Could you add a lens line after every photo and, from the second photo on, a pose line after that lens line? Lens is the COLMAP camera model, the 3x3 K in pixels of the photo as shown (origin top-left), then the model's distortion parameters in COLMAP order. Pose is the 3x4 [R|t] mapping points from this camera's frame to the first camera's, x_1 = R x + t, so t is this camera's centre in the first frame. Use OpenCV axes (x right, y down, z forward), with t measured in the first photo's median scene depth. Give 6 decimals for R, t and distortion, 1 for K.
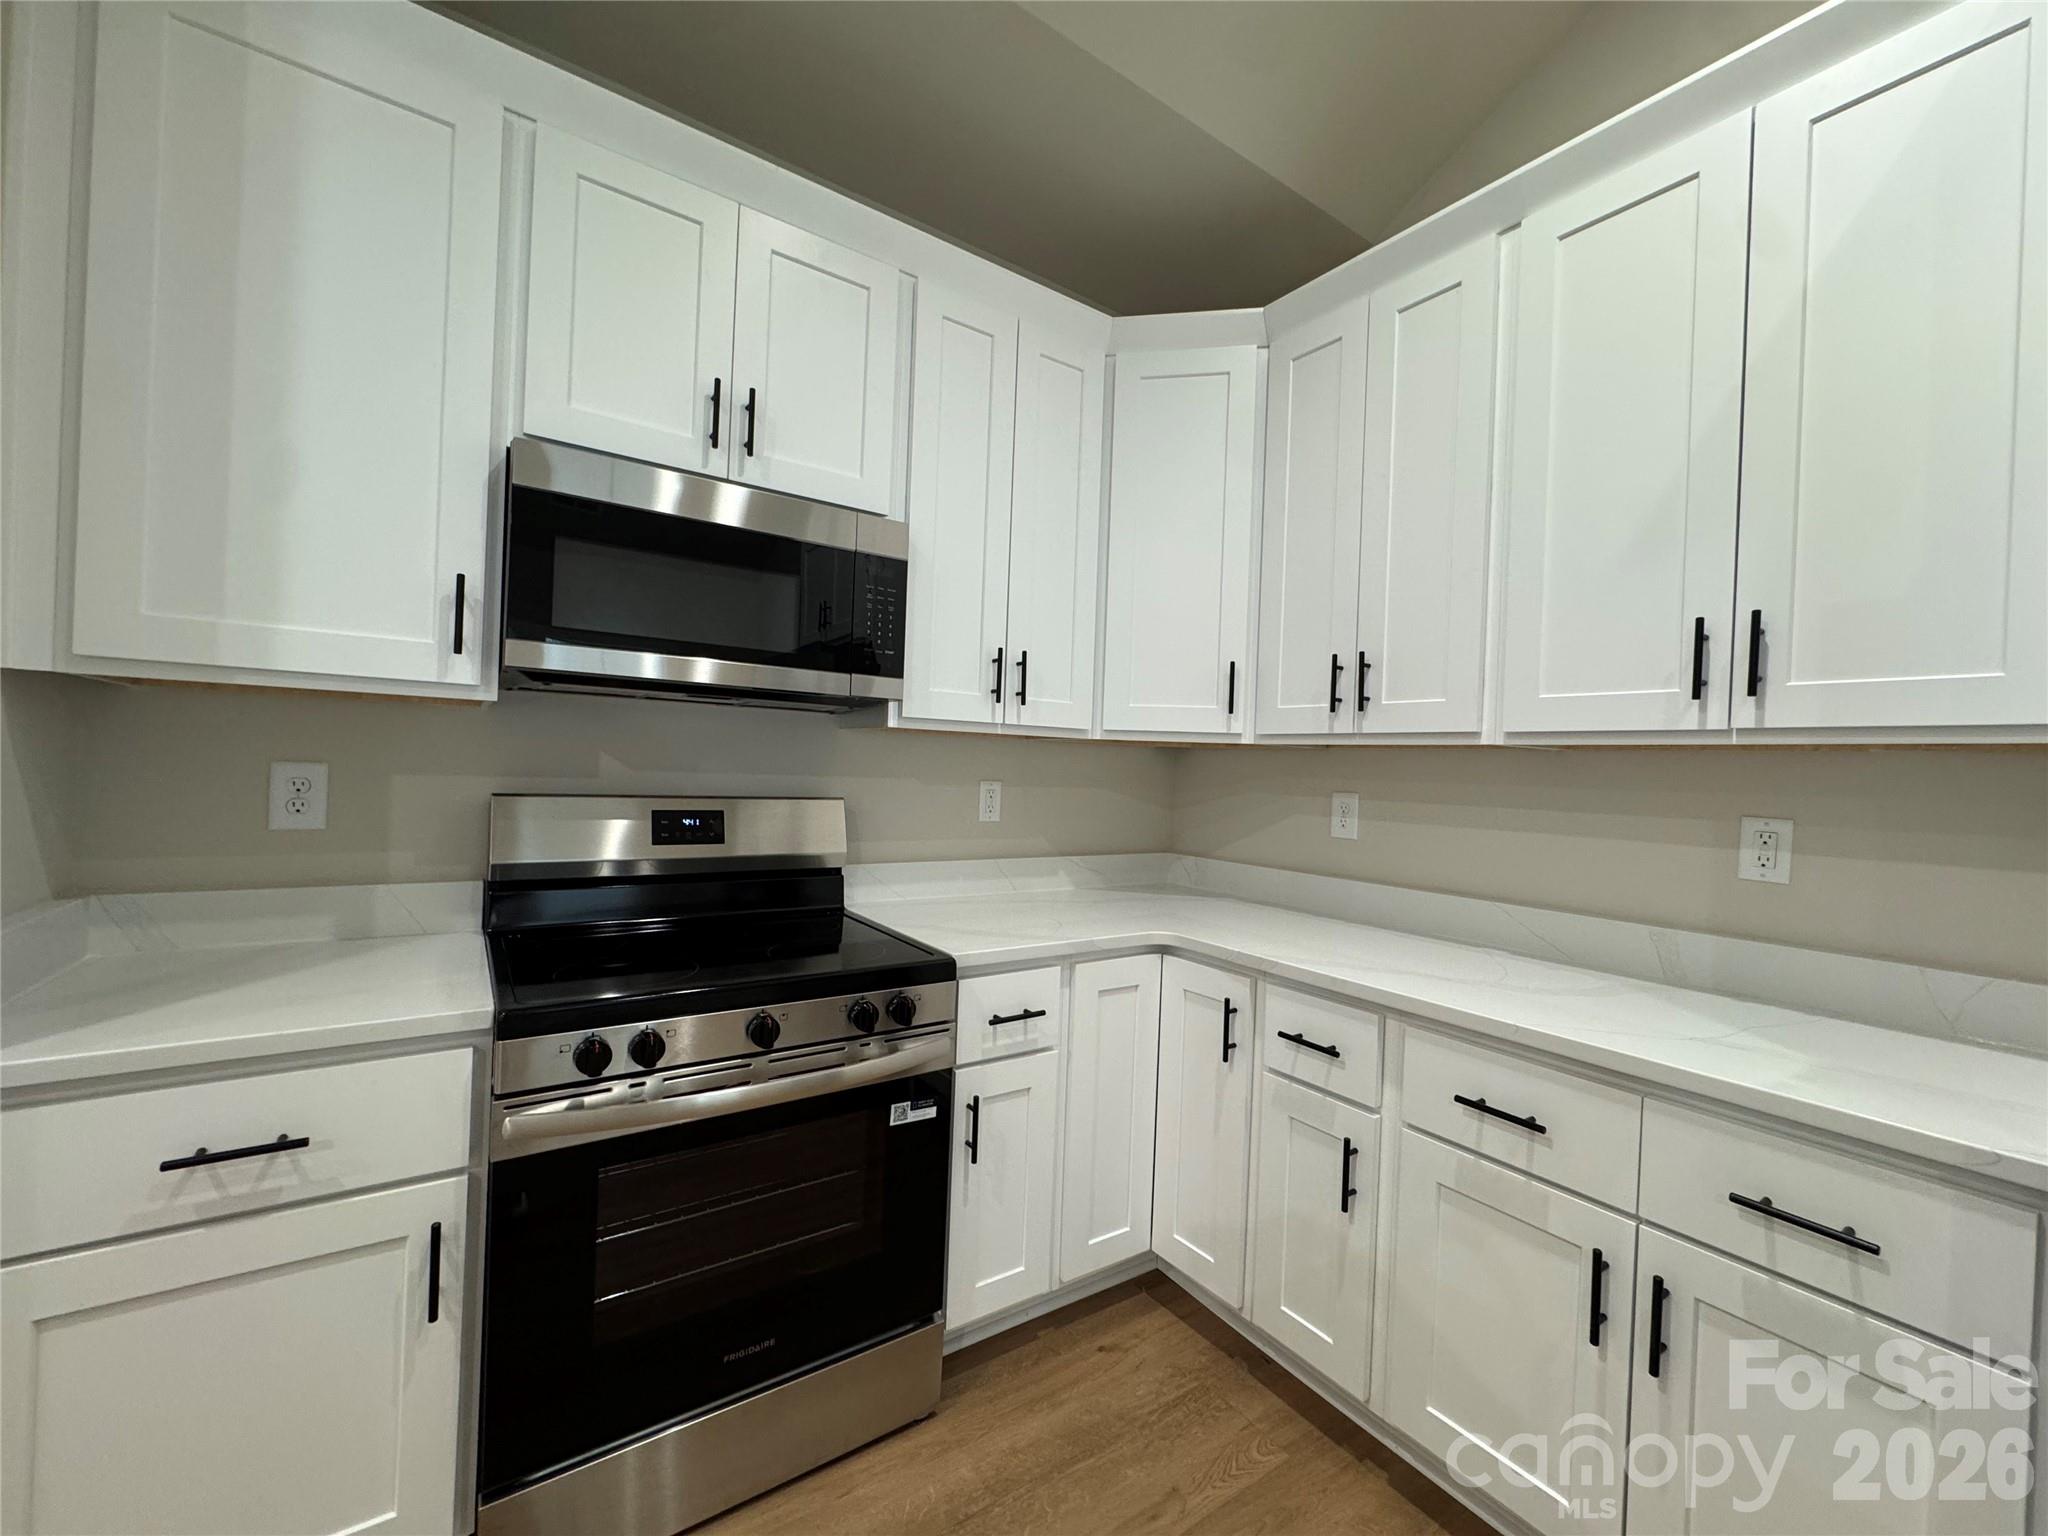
lens RADIAL K [[816.9, 0, 1018.4], [0, 816.9, 769.2], [0, 0, 1]] dist [-0.004346, 0.000703]
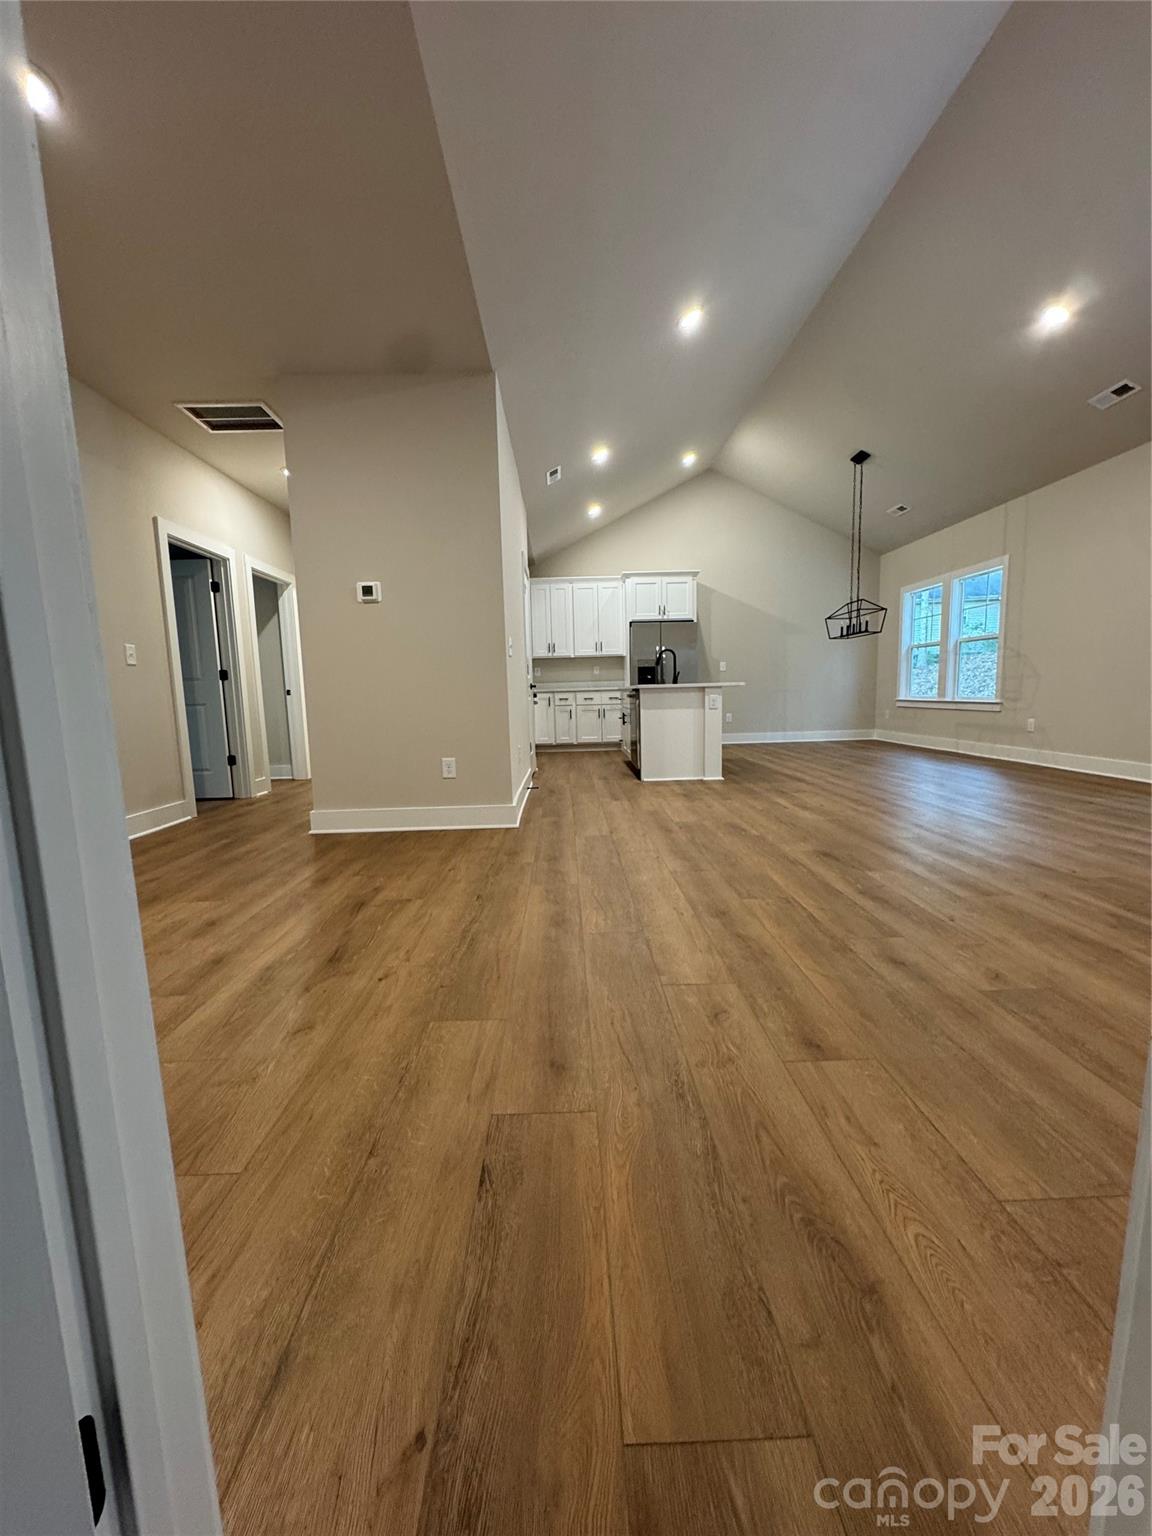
lens RADIAL K [[612.7, 0, 574.5], [0, 612.7, 767.3], [0, 0, 1]] dist [-0.004346, 0.000703]
pose [[0.548865, -0.156117, 0.821203, -3.567451], [0.052237, 0.986891, 0.152702, 0.091091], [-0.834277, -0.040916, 0.549825, -1.803302]]
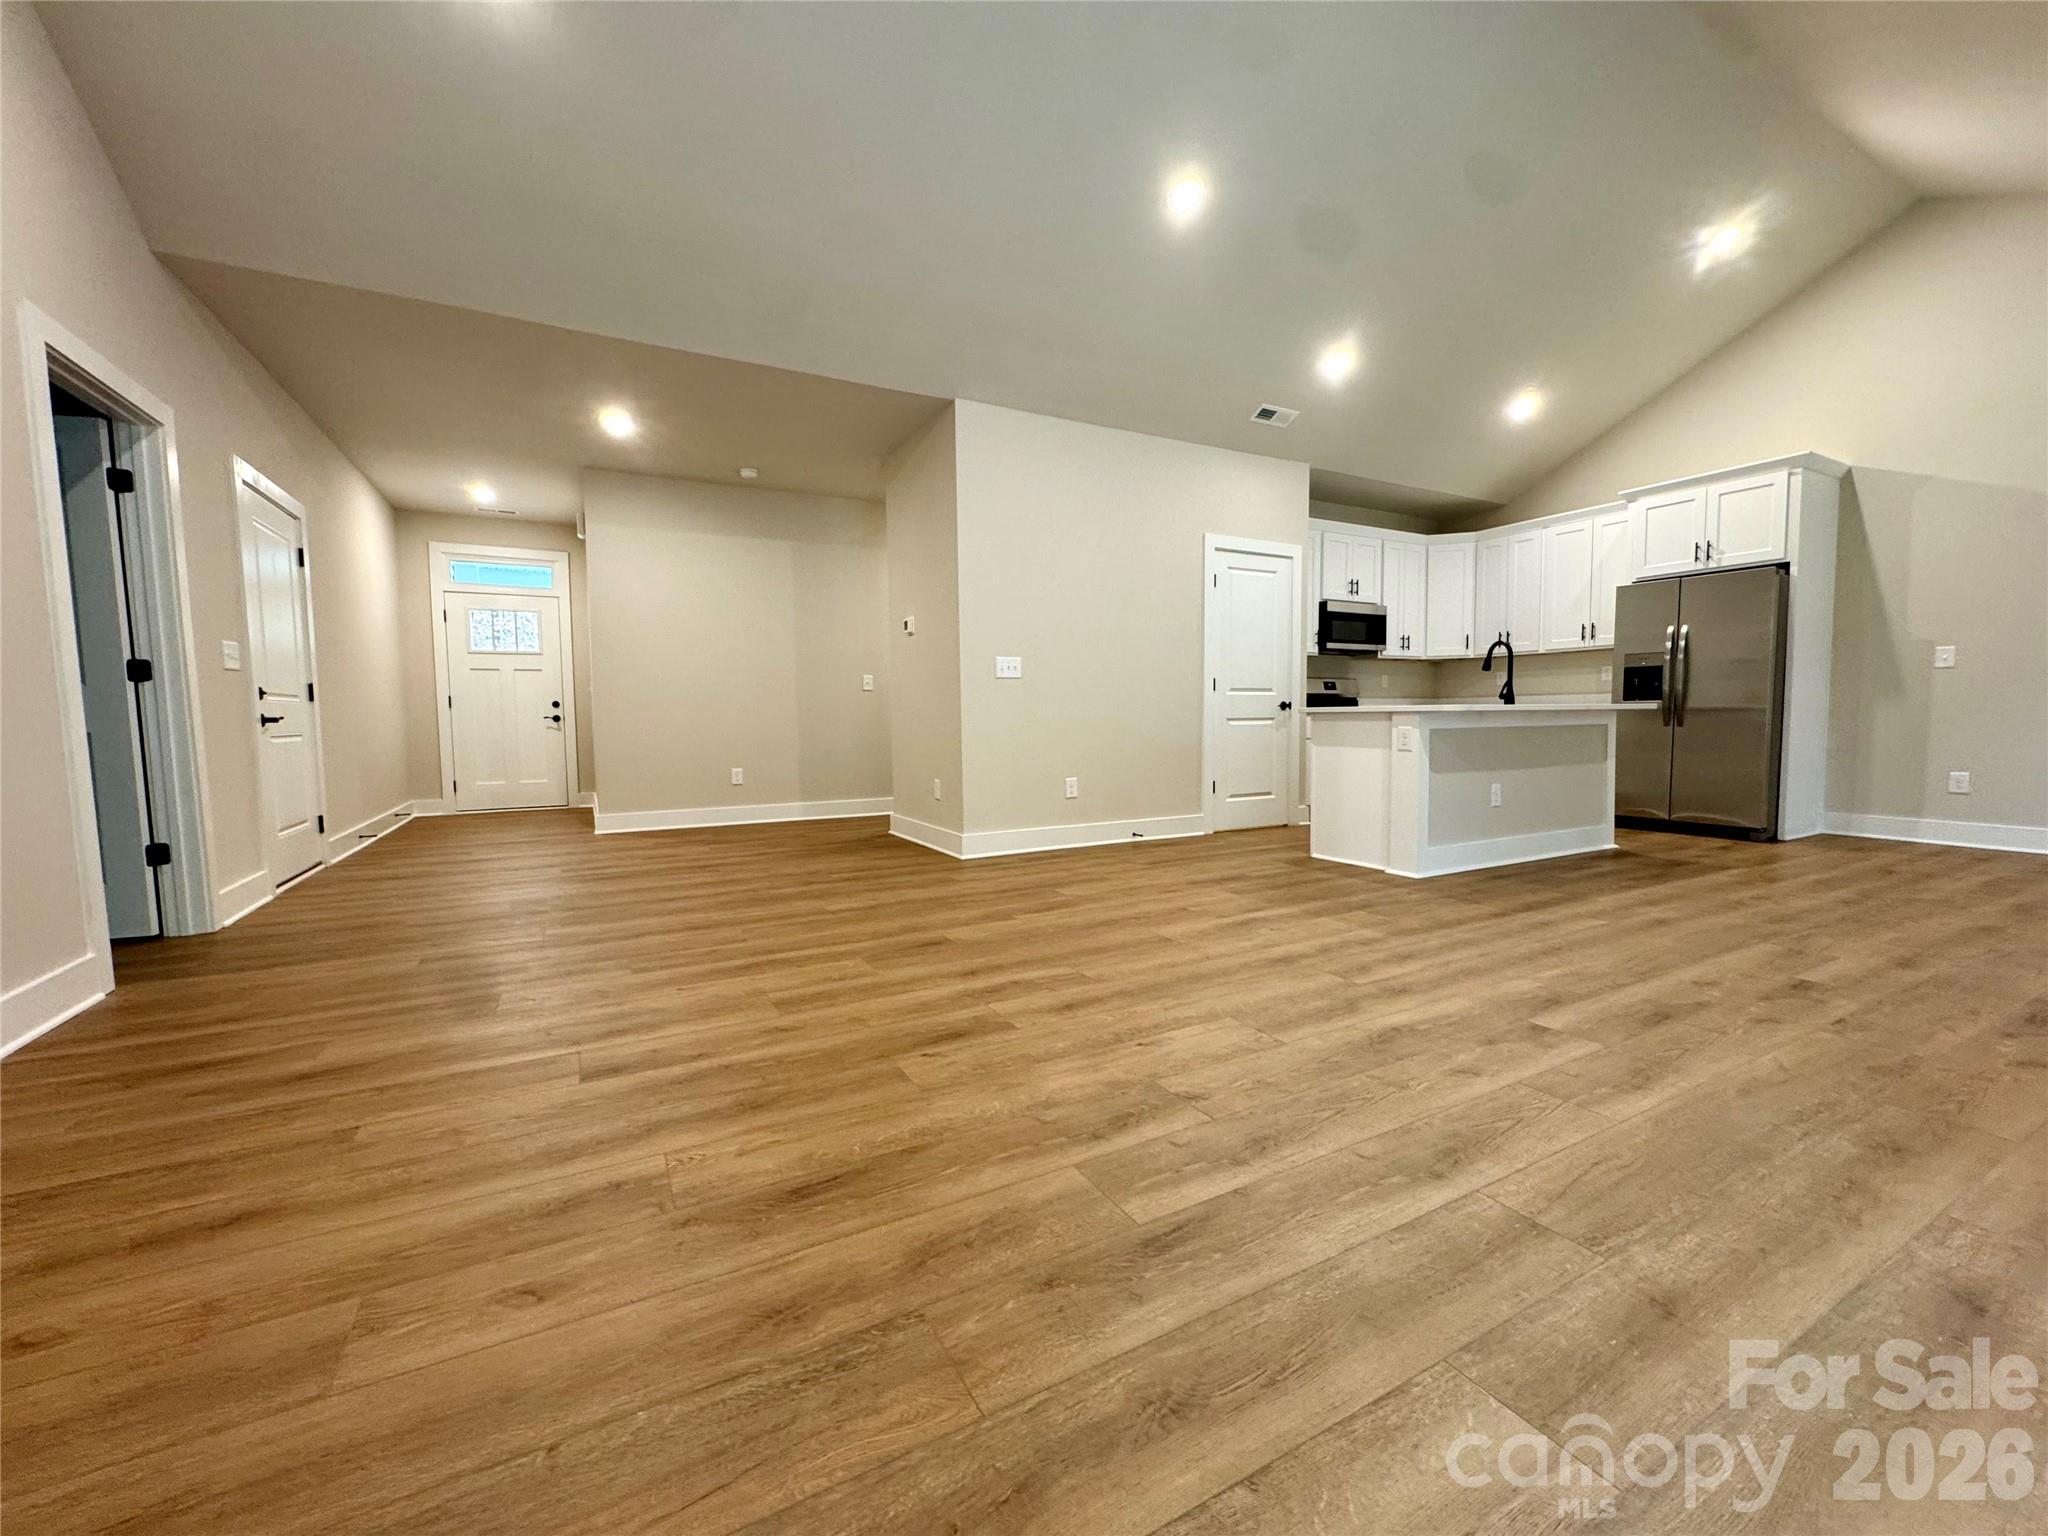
lens RADIAL K [[816.9, 0, 1021.8], [0, 816.9, 768.2], [0, 0, 1]] dist [-0.004346, 0.000703]
pose [[0.993110, -0.043131, -0.108956, -1.464609], [0.049424, 0.997222, 0.055724, 0.172893], [0.106250, -0.060725, 0.992483, -3.099237]]
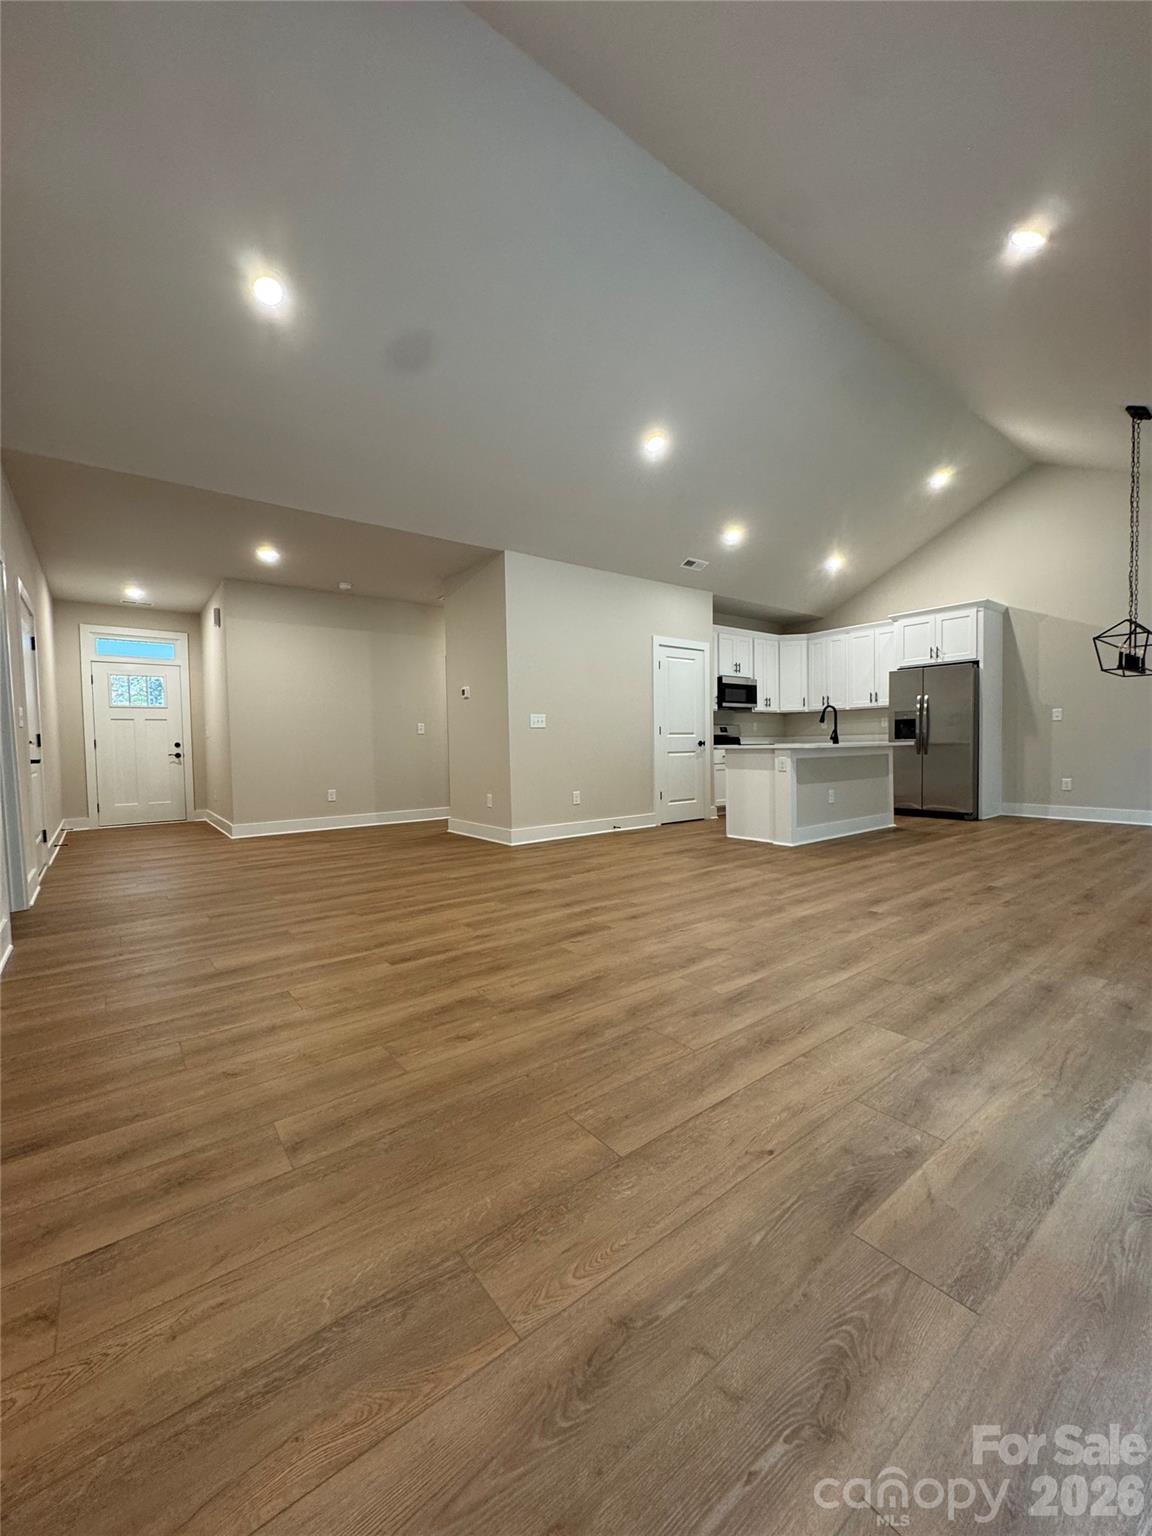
lens RADIAL K [[612.7, 0, 574.7], [0, 612.7, 767.5], [0, 0, 1]] dist [-0.004346, 0.000703]
pose [[0.996640, -0.059864, 0.055909, -1.794936], [0.057967, 0.997706, 0.034958, 0.126645], [-0.057874, -0.031600, 0.997824, -3.562520]]
